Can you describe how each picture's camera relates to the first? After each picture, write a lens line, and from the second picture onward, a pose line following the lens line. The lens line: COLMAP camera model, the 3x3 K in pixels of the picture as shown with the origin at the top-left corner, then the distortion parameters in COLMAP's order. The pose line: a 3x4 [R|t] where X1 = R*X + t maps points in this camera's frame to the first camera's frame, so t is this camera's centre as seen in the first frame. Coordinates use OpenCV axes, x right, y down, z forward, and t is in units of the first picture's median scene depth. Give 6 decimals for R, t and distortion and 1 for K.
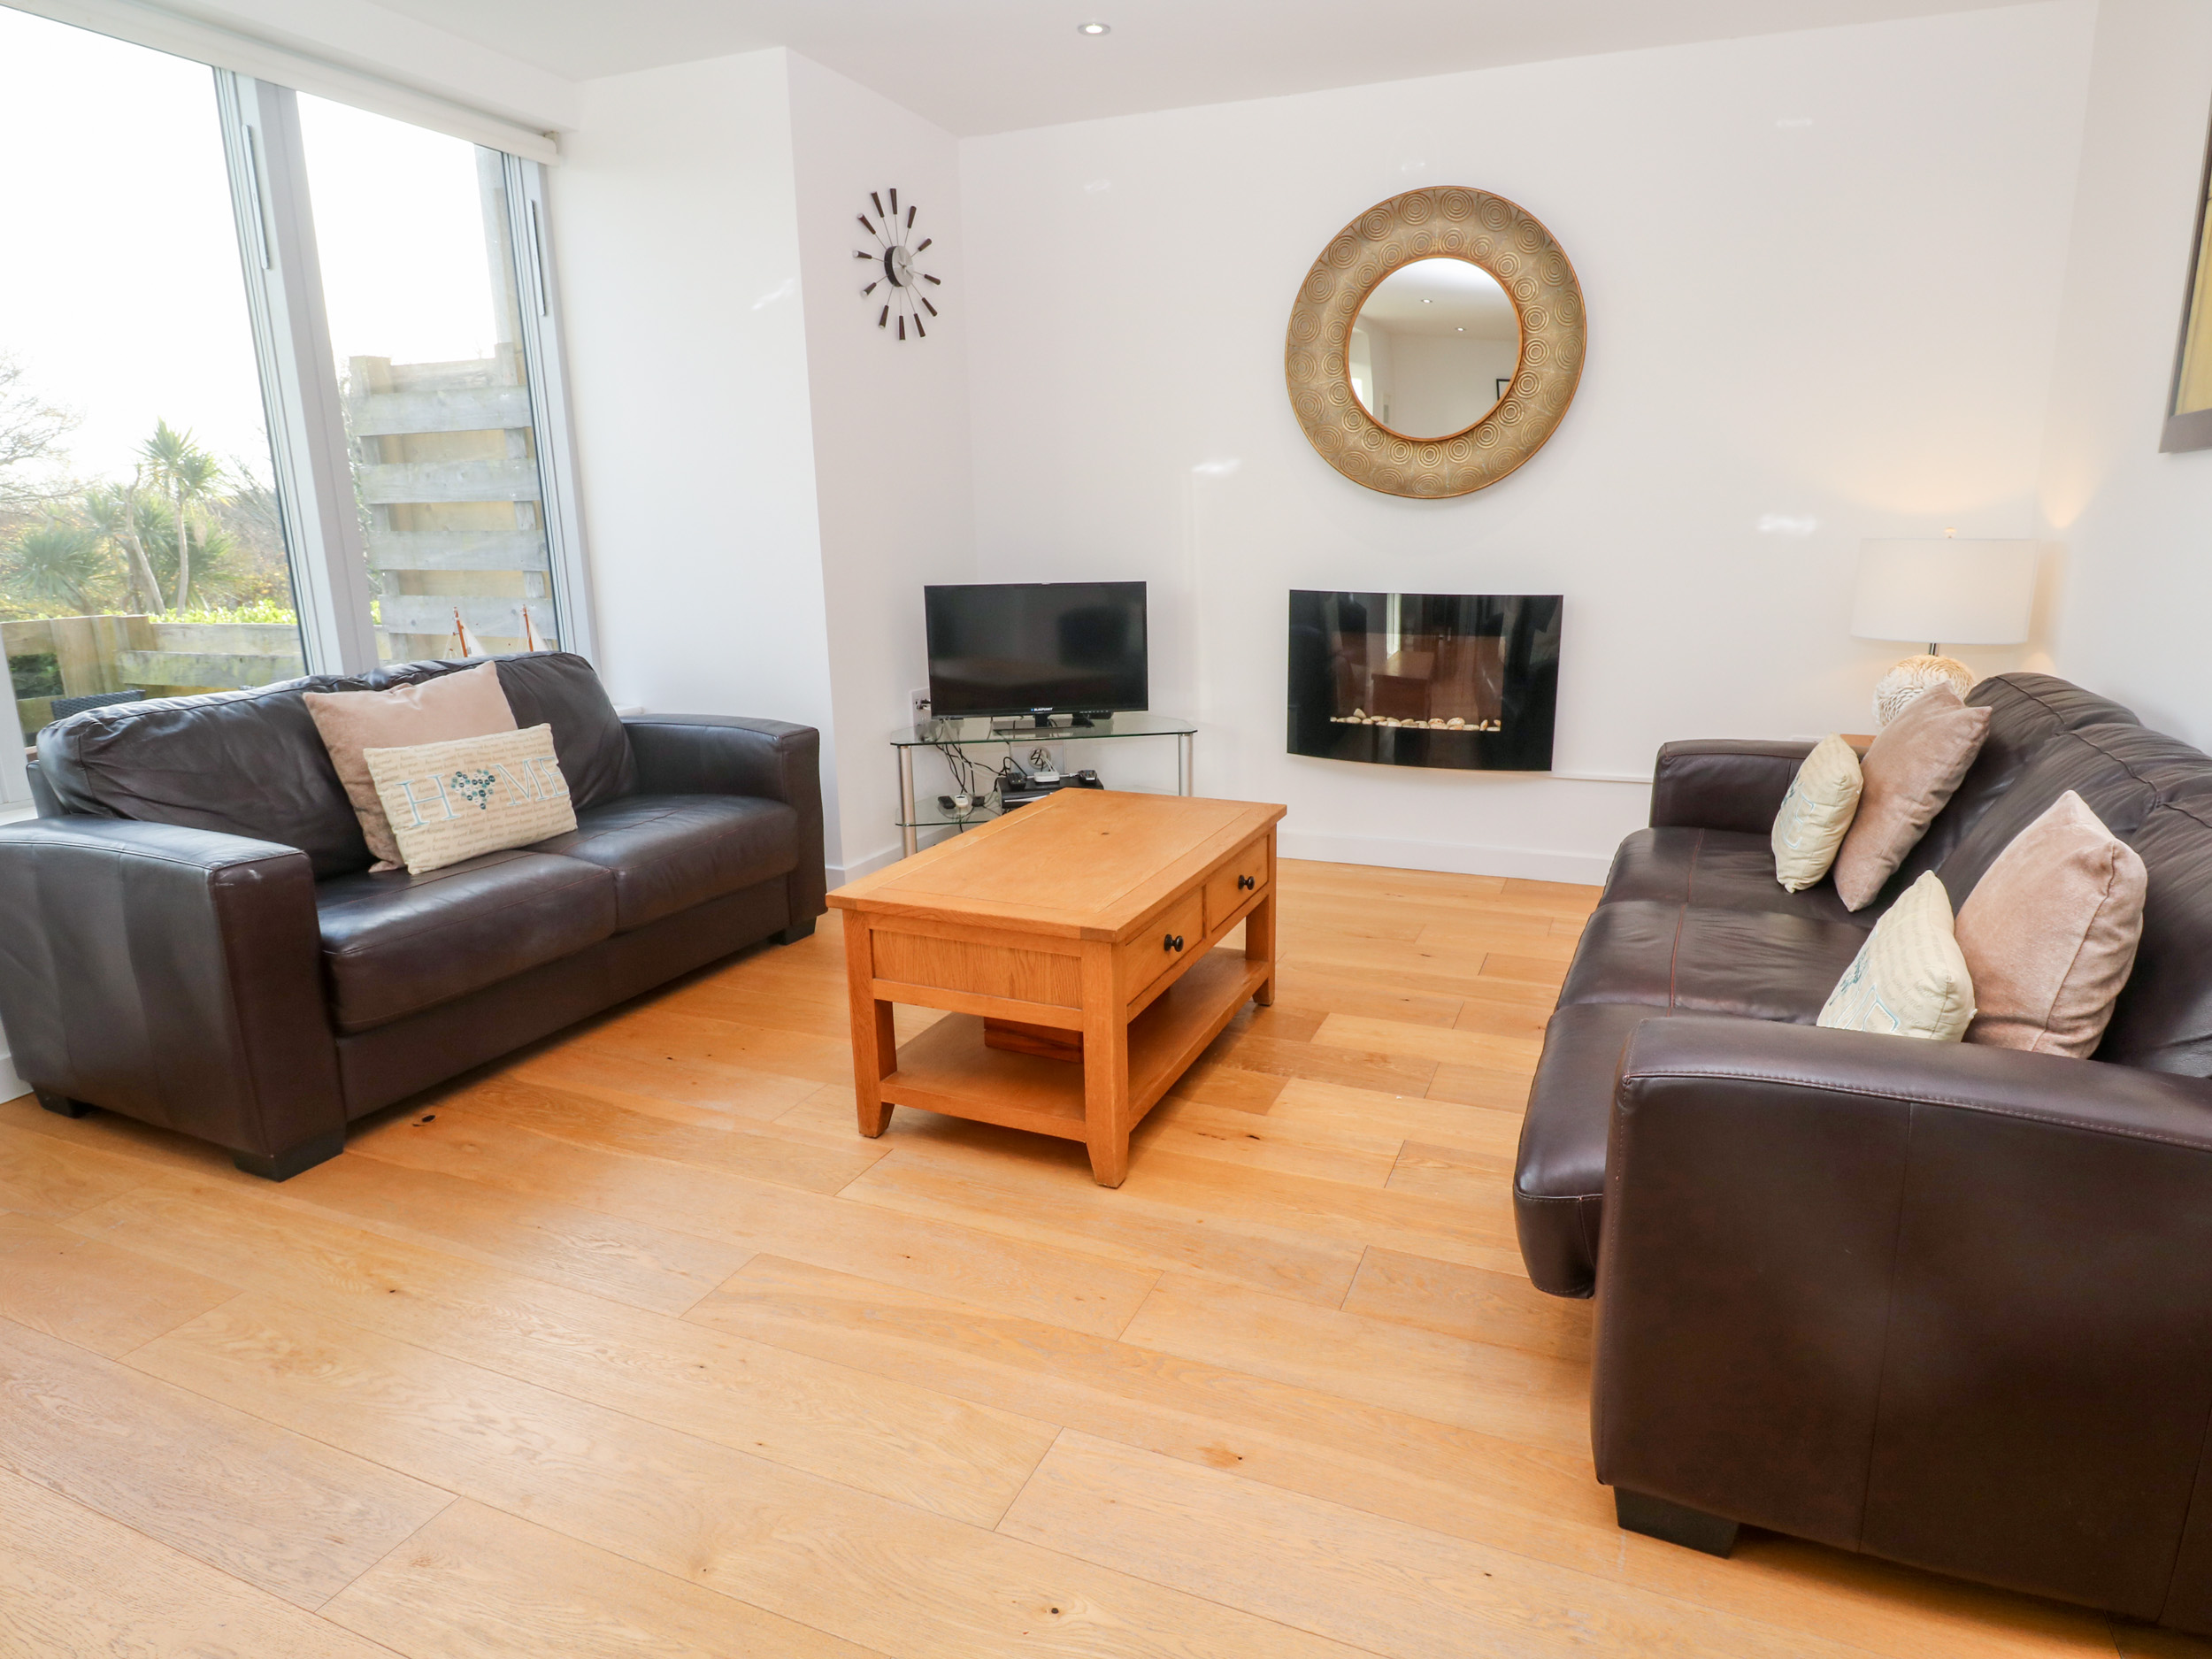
lens RADIAL K [[1248.3, 0, 1187.1], [0, 1248.3, 808.5], [0, 0, 1]] dist [-0.002022, -0.005205]
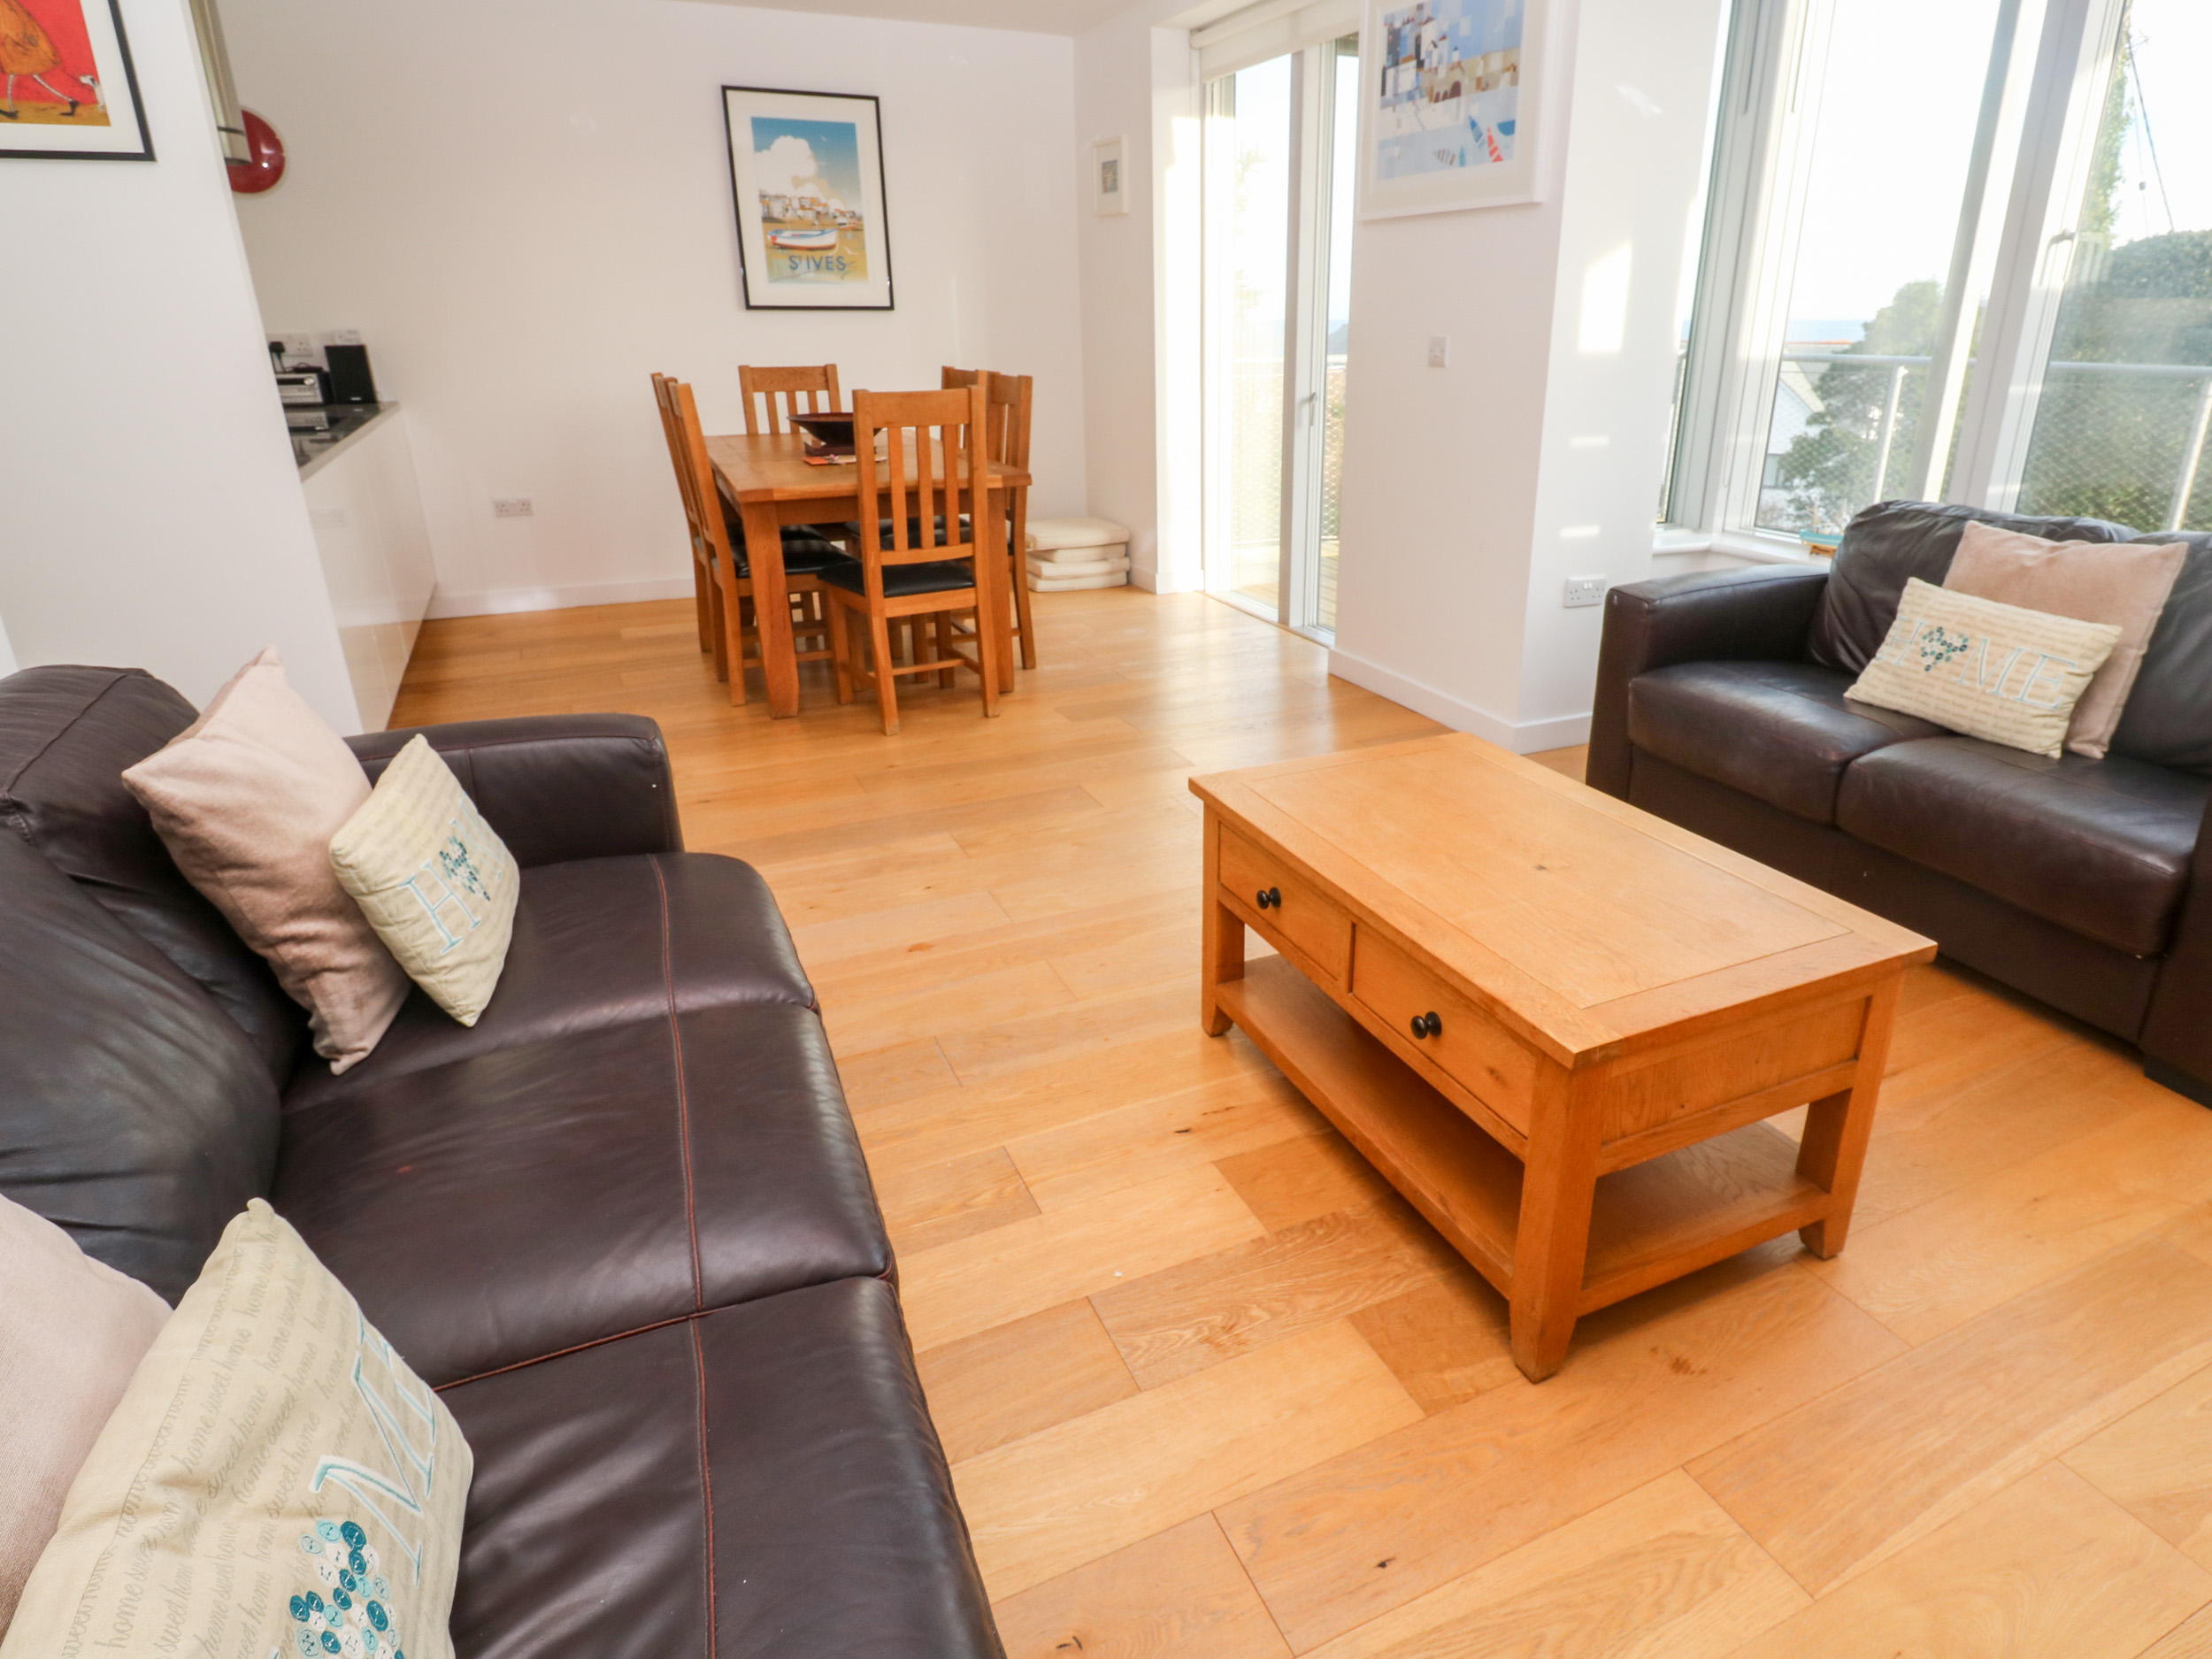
lens RADIAL K [[1248.3, 0, 1204.8], [0, 1248.3, 811.9], [0, 0, 1]] dist [-0.002022, -0.005205]
pose [[-0.677585, 0.278236, -0.680781, 0.434702], [-0.162892, 0.845905, 0.507850, -0.273313], [0.717178, 0.455005, -0.527850, 1.057596]]
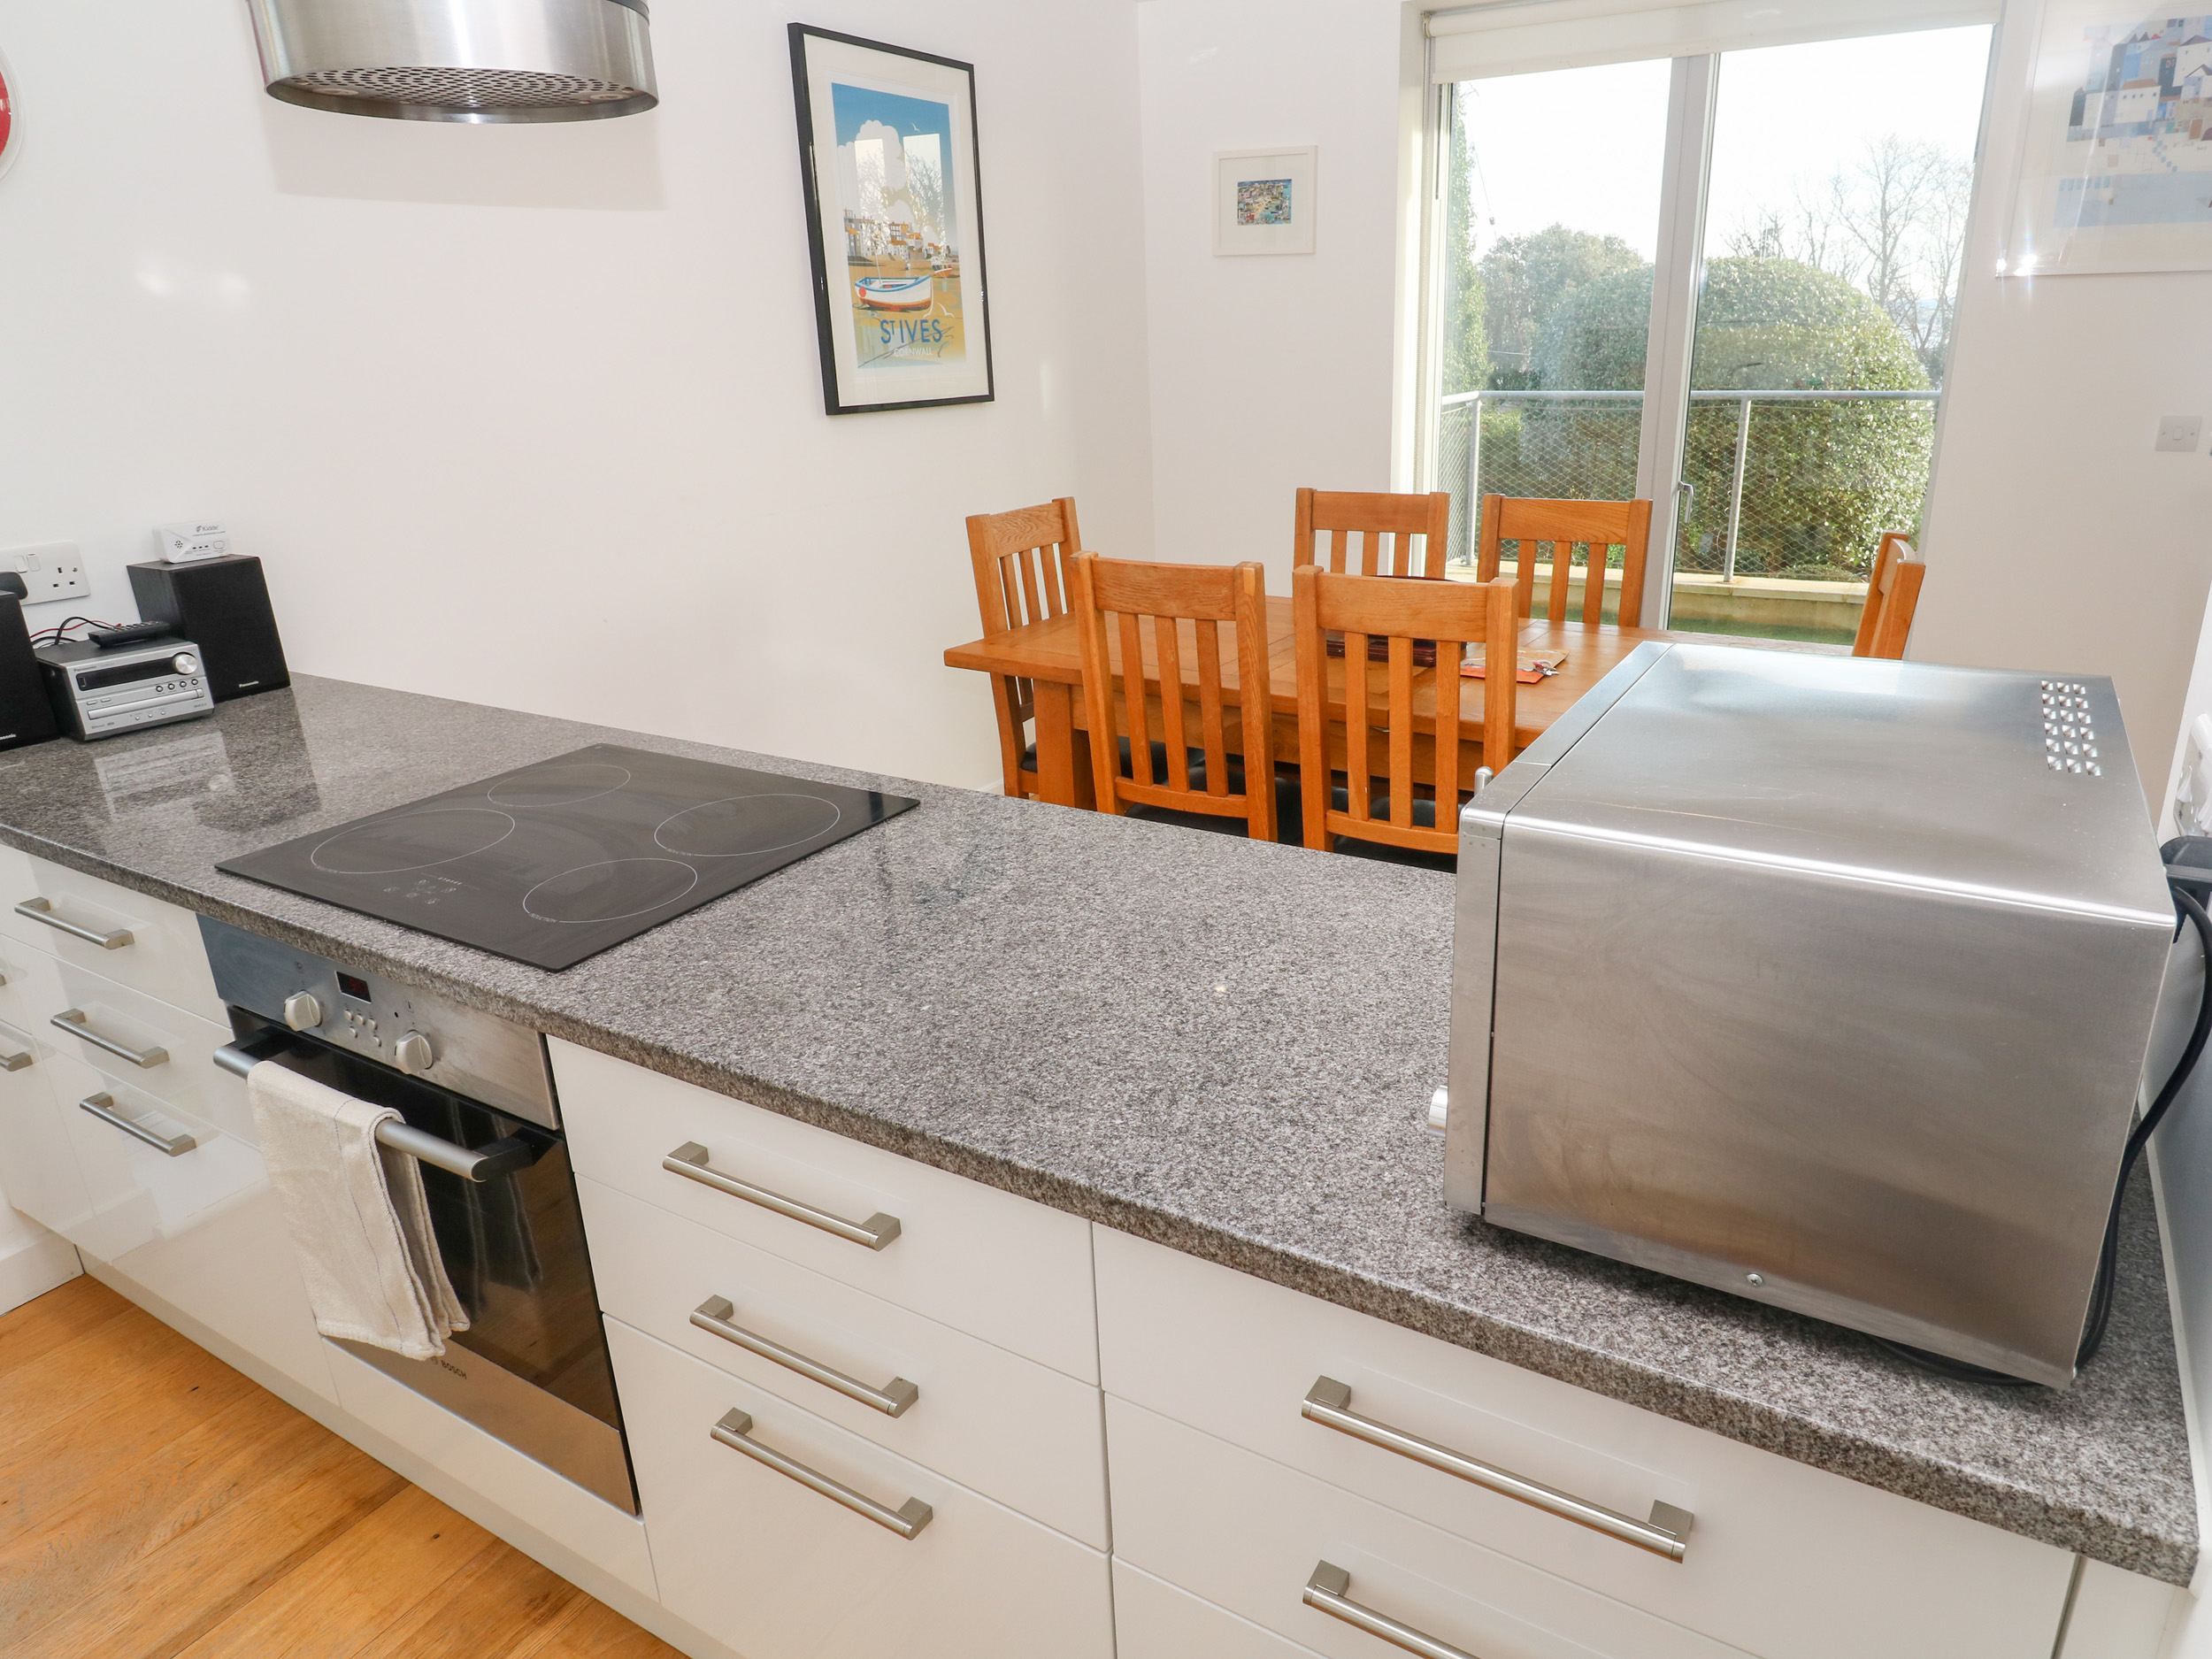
lens RADIAL K [[1374.1, 0, 1188.2], [0, 1374.1, 801.9], [0, 0, 1]] dist [-0.005797, -0.005558]
pose [[-0.147488, 0.332039, -0.931664, 0.559455], [-0.198187, 0.912940, 0.356740, -0.036047], [0.969004, 0.237259, -0.068842, -0.252046]]
